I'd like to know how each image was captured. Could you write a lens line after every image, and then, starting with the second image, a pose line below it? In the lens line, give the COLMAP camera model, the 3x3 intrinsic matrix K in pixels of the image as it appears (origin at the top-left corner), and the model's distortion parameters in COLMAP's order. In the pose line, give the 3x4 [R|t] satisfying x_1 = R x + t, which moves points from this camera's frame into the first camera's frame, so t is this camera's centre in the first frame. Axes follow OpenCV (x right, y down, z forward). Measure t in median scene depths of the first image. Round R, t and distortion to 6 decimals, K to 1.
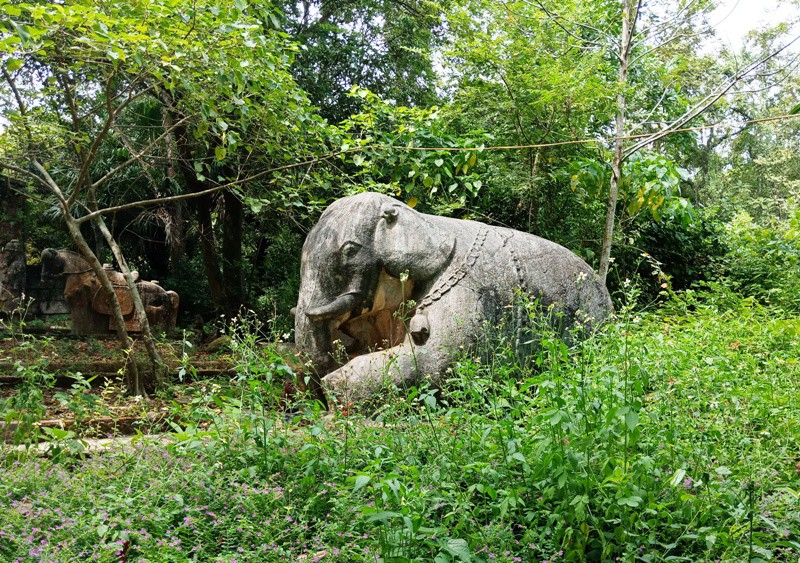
lens RADIAL K [[661.7, 0, 398.3], [0, 661.7, 284.9], [0, 0, 1]] dist [-0.006163, 0.000303]
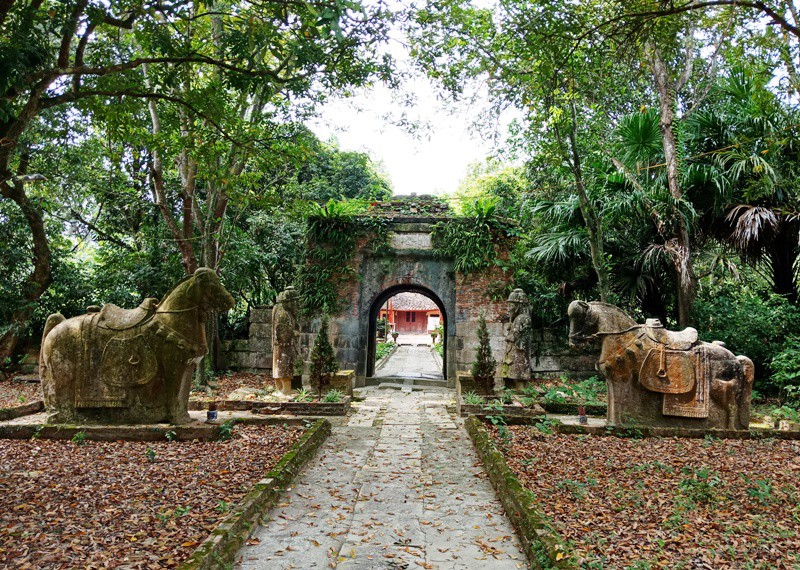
lens RADIAL K [[577.2, 0, 399.5], [0, 577.2, 282.5], [0, 0, 1]] dist [0.013248, 0.001703]
pose [[0.835535, -0.044428, -0.547638, -0.445089], [0.017563, 0.998376, -0.054198, -0.057310], [0.549157, 0.035666, 0.834958, 0.453813]]
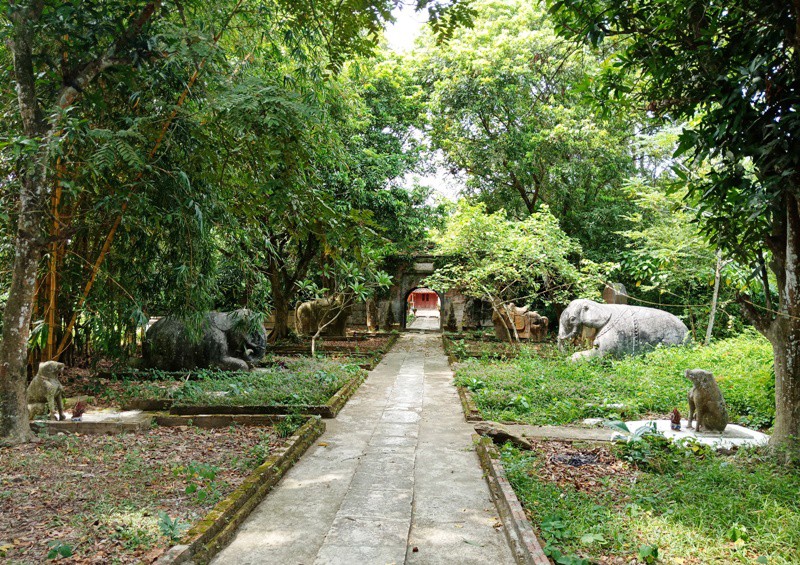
lens RADIAL K [[661.7, 0, 398.8], [0, 661.7, 284.0], [0, 0, 1]] dist [-0.006163, 0.000303]
pose [[0.821826, -0.017498, -0.569470, 0.538359], [0.016381, 0.999841, -0.007081, -0.107762], [0.569503, -0.003509, 0.821982, -1.071017]]
